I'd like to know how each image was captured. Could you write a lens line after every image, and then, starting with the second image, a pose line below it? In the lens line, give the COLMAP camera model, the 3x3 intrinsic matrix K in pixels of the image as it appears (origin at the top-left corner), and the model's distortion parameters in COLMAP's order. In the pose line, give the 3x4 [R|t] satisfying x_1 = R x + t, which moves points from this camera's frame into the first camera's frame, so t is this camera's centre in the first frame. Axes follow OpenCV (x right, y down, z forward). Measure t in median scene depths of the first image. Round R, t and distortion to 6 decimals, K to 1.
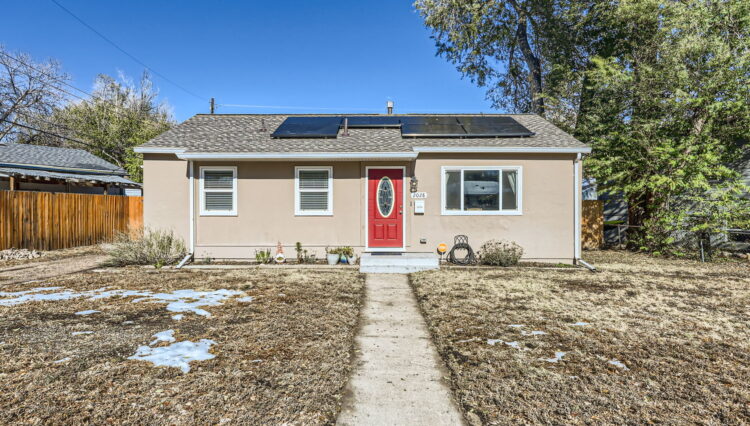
lens RADIAL K [[467.2, 0, 375.0], [0, 467.2, 213.0], [0, 0, 1]] dist [0.001296, -0.000034]
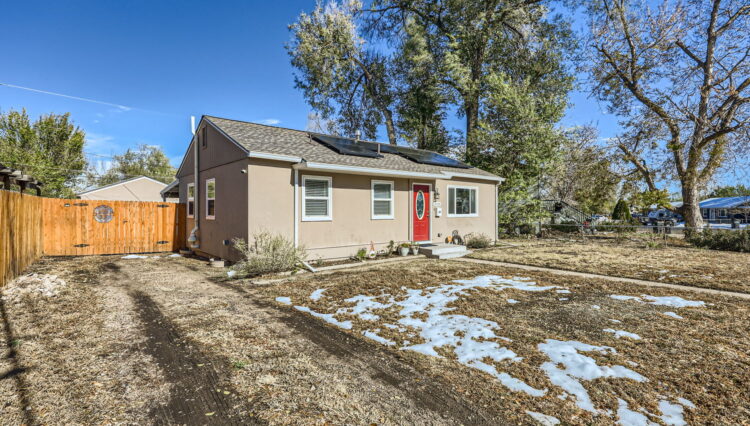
lens RADIAL K [[362.9, 0, 375.0], [0, 362.9, 213.0], [0, 0, 1]] dist [-0.000123, -0.000006]
pose [[0.754683, -0.006543, 0.656057, -0.794917], [0.003543, 0.999976, 0.005898, -0.017243], [-0.656080, -0.002126, 0.754688, 0.268291]]
